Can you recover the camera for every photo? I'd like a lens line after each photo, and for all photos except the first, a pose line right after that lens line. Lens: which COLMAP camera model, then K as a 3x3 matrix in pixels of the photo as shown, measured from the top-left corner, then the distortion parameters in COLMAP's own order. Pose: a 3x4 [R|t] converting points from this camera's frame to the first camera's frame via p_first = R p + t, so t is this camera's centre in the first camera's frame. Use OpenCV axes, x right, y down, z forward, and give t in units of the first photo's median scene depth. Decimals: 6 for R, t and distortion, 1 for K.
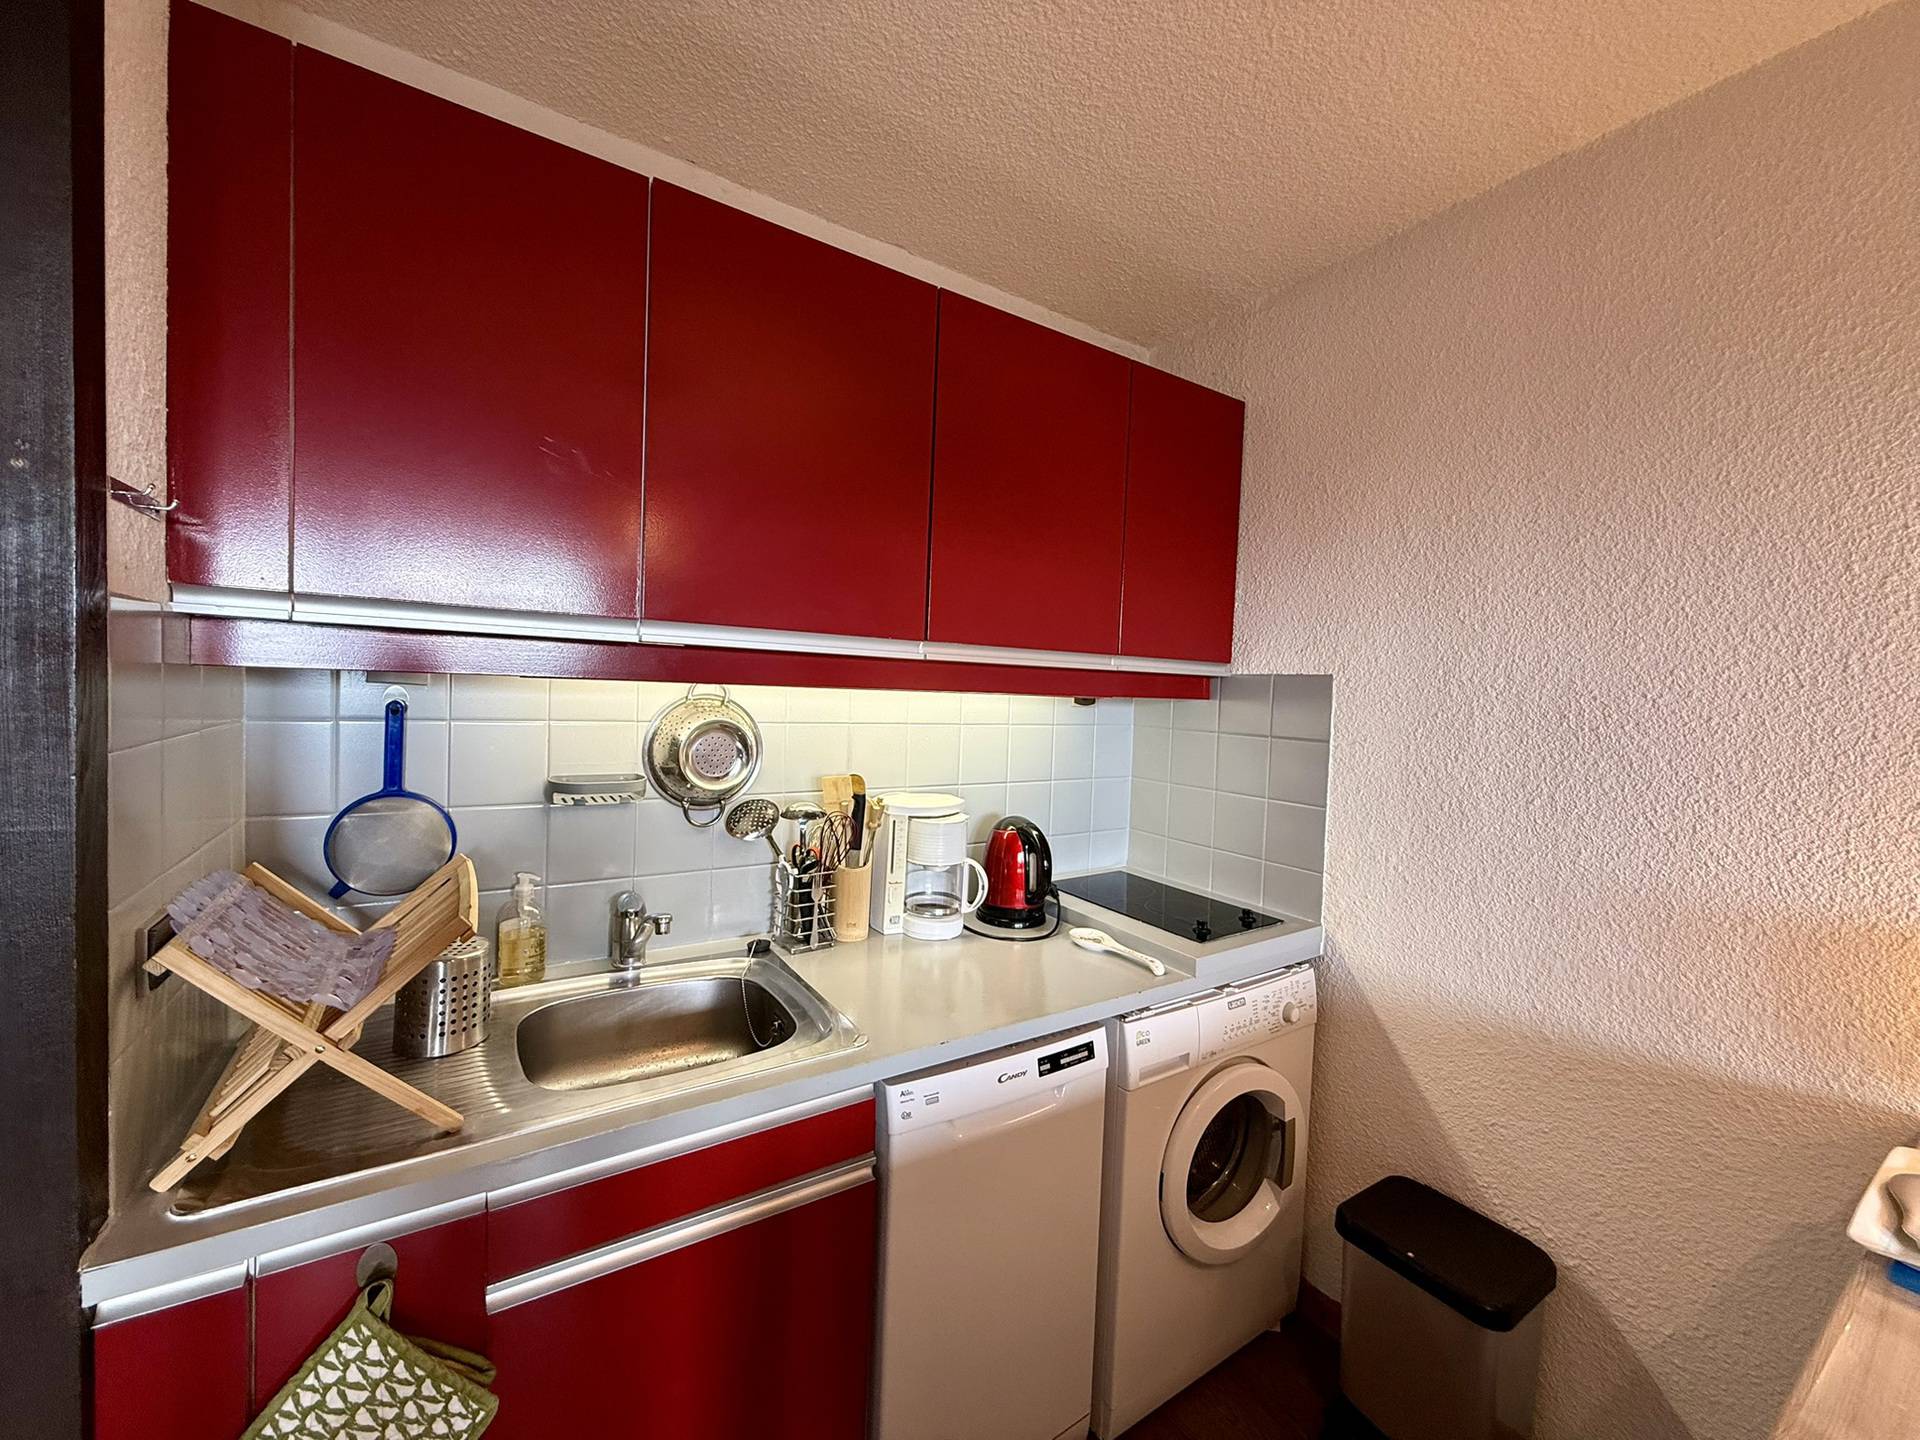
lens RADIAL K [[761.1, 0, 946.3], [0, 761.1, 718.9], [0, 0, 1]] dist [0.005667, -0.000969]
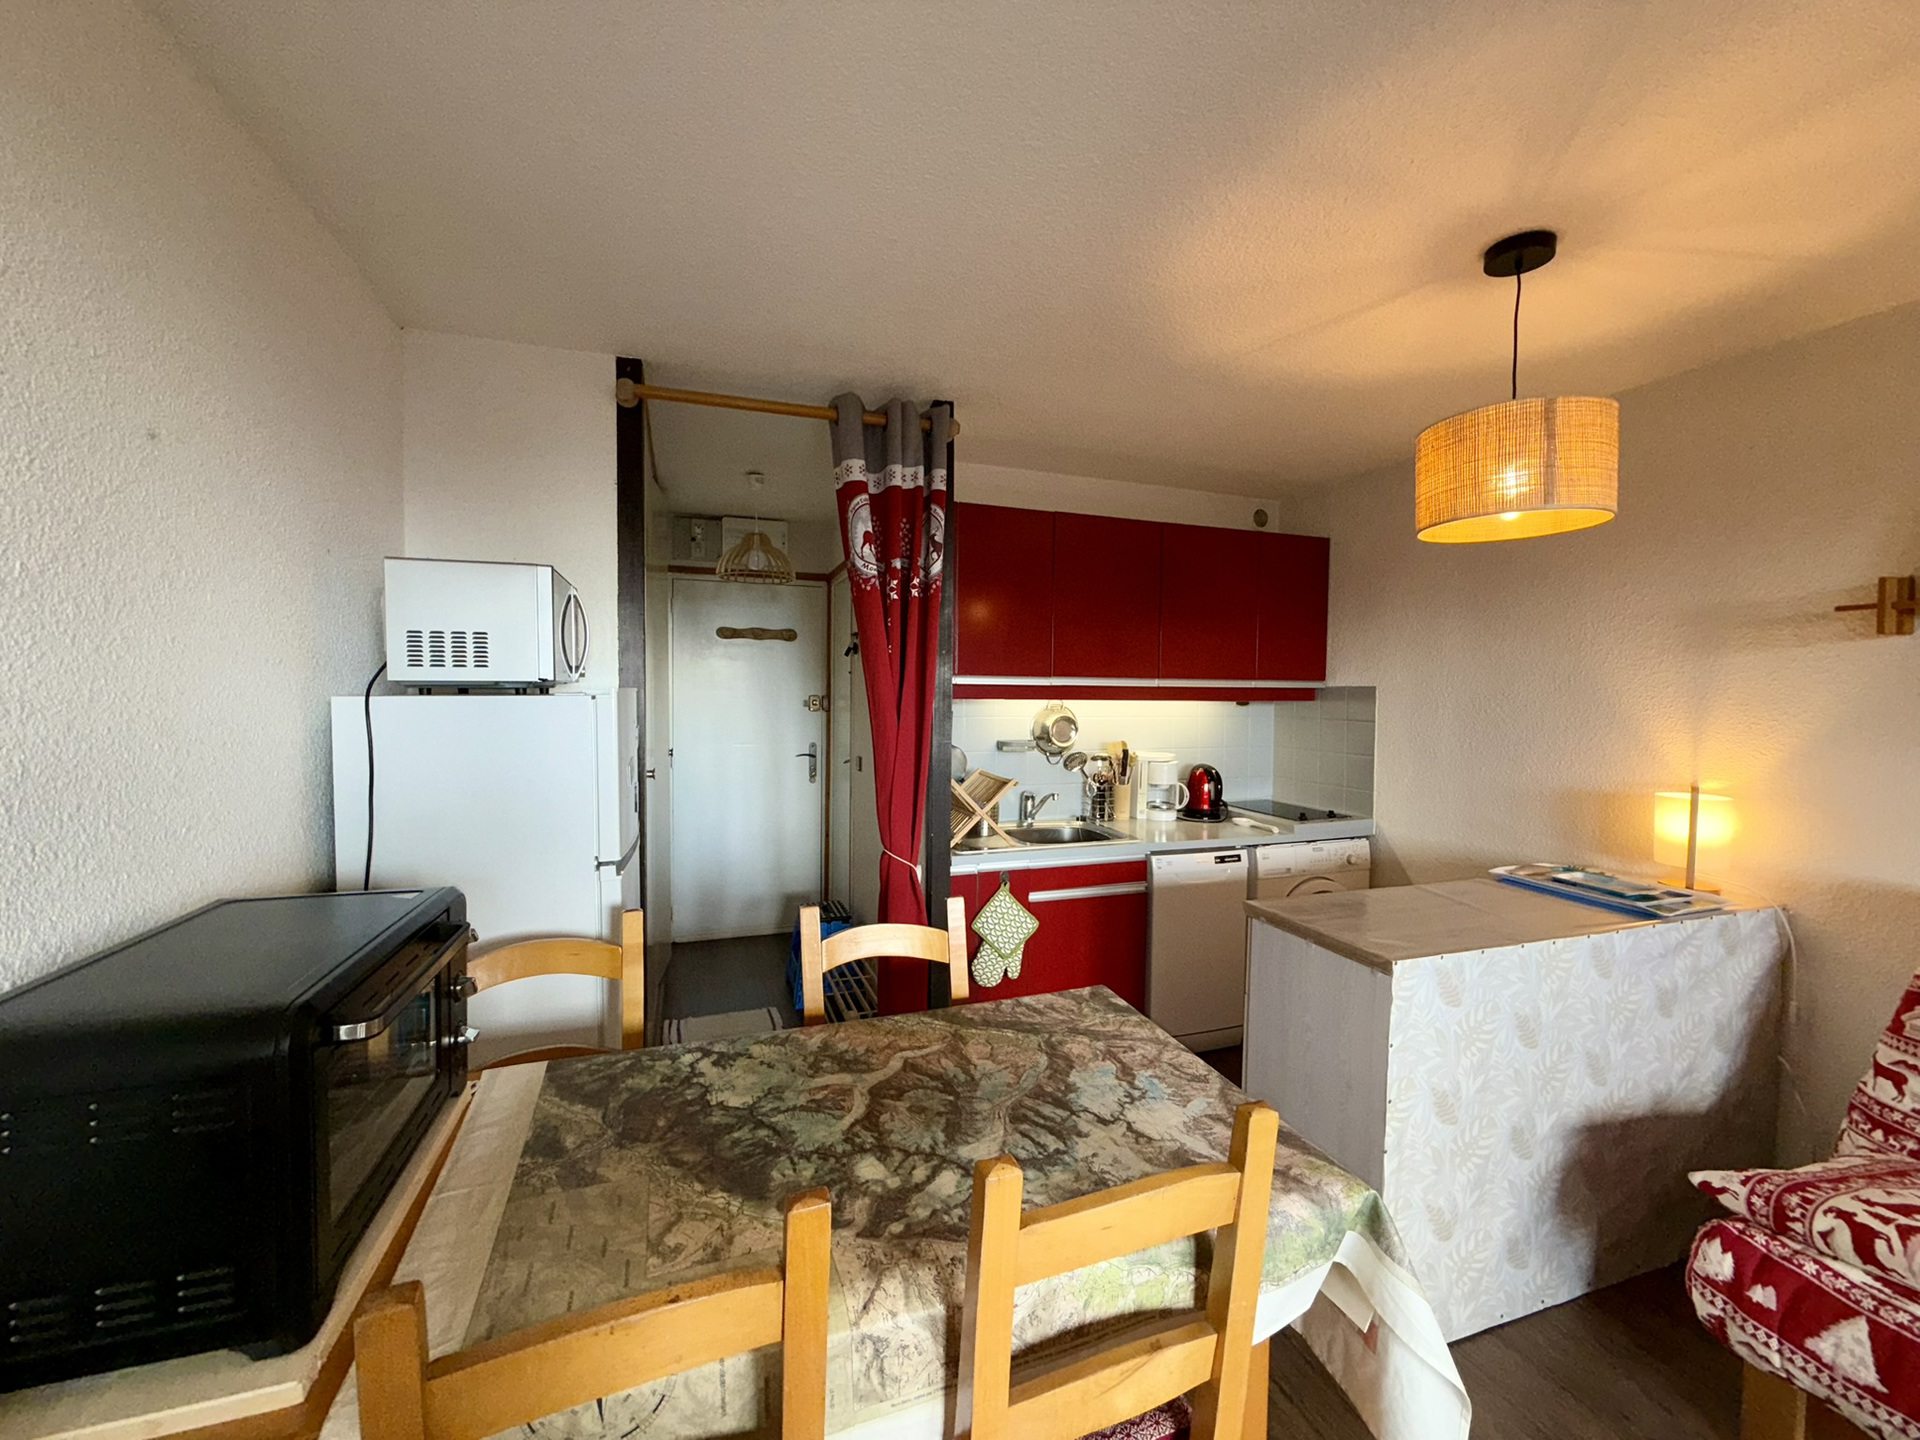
lens RADIAL K [[761.1, 0, 948.3], [0, 761.1, 721.1], [0, 0, 1]] dist [0.005667, -0.000969]
pose [[0.972743, -0.017631, -0.231214, -0.100726], [0.015963, 0.999831, -0.009084, 0.030065], [0.231335, 0.005146, 0.972861, -1.168656]]
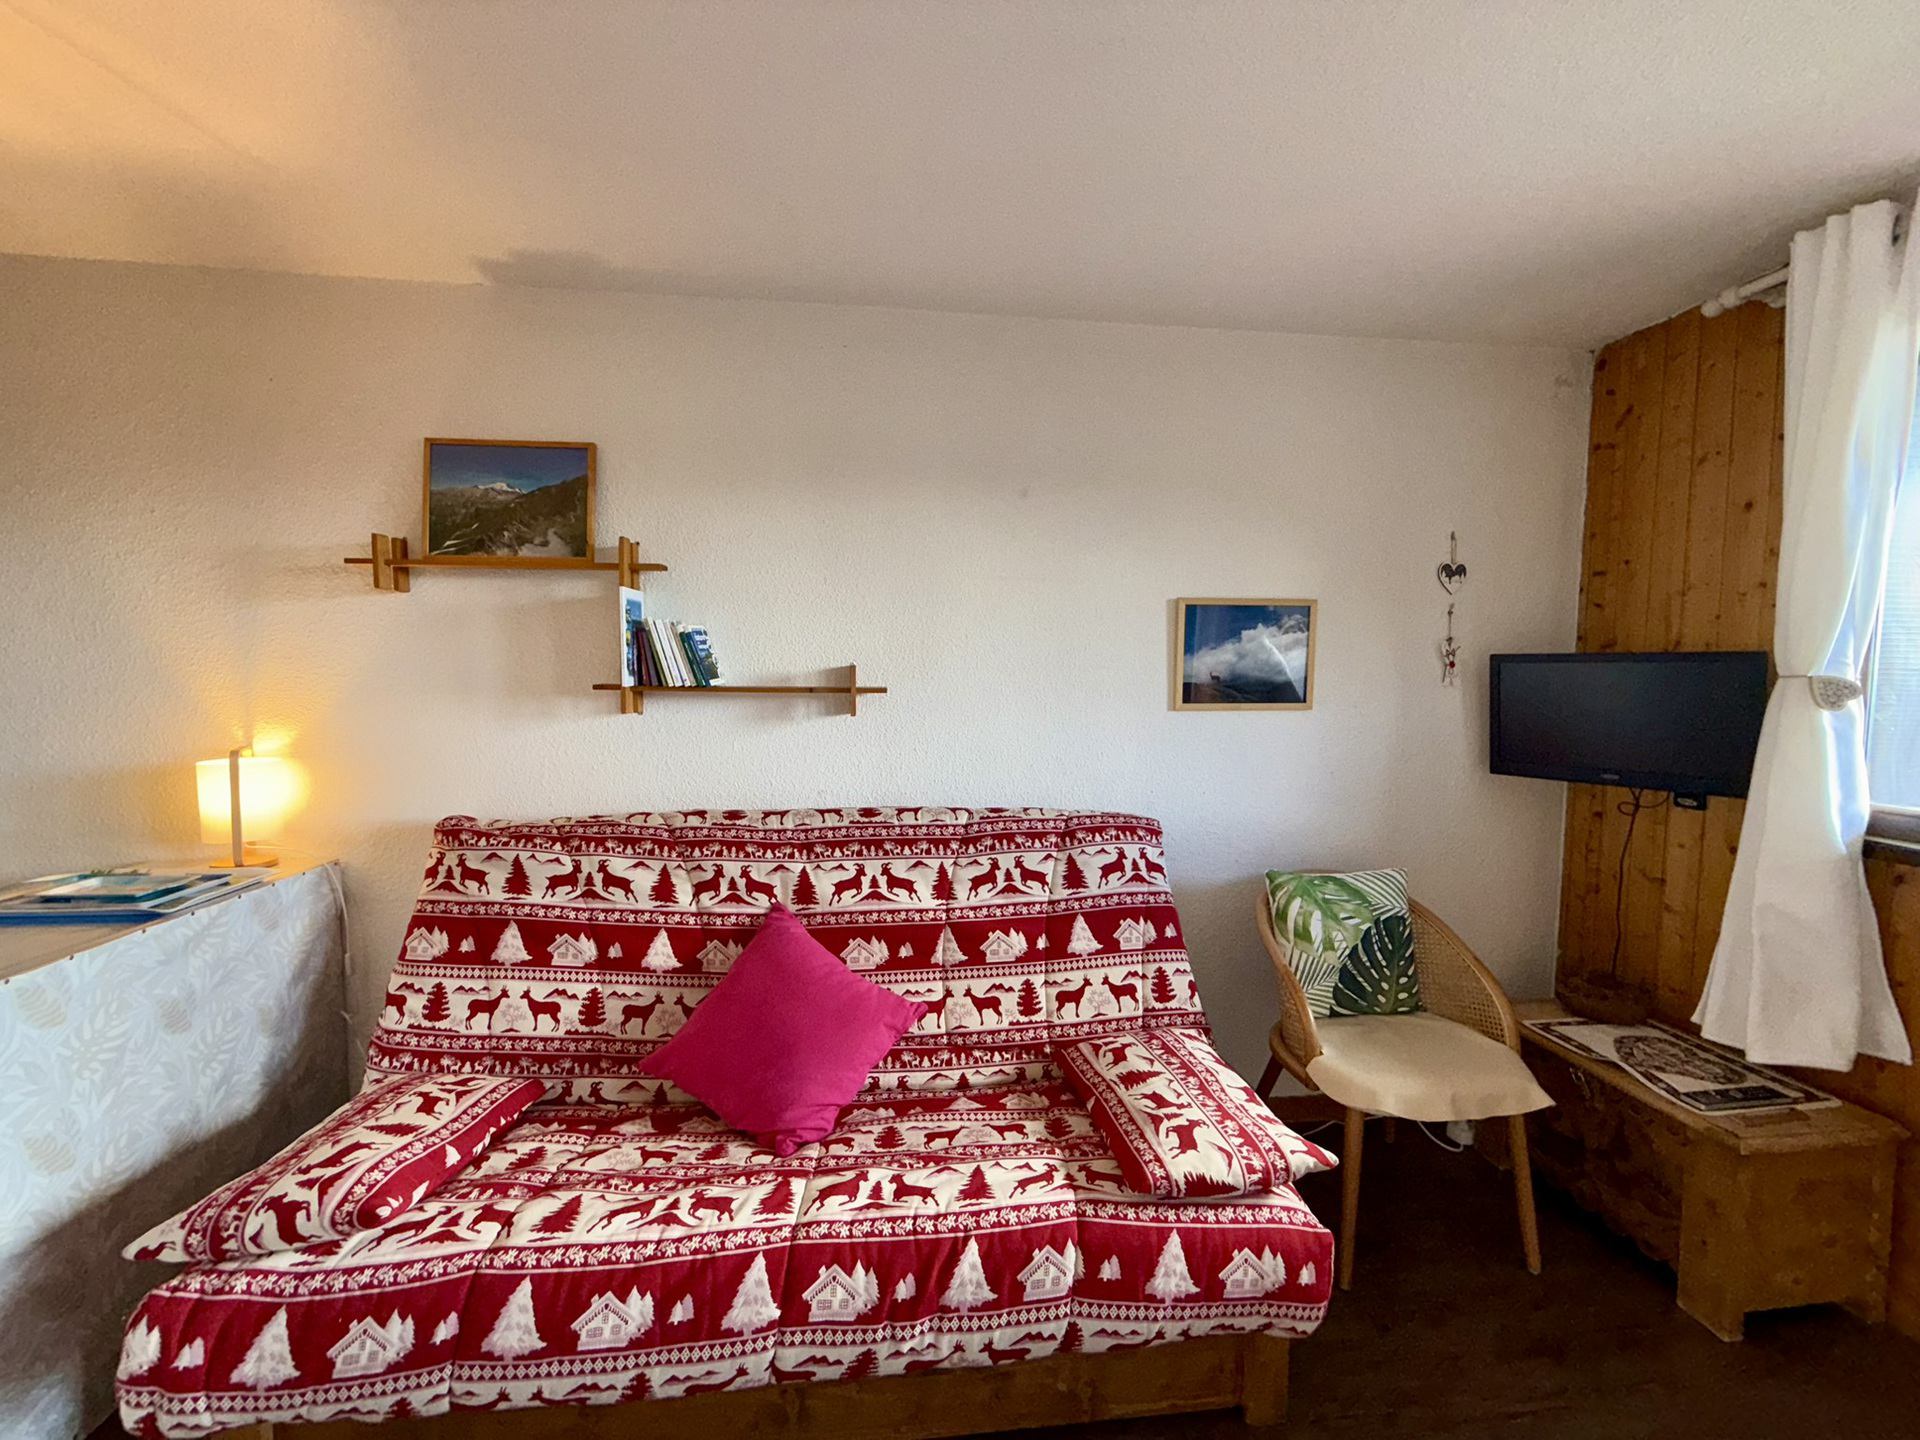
lens RADIAL K [[761.1, 0, 954.1], [0, 761.1, 720.1], [0, 0, 1]] dist [0.005667, -0.000969]
pose [[0.437648, -0.085668, 0.895056, 0.288891], [0.045298, 0.996287, 0.073208, 0.070788], [-0.898005, 0.008504, 0.439904, -1.077998]]
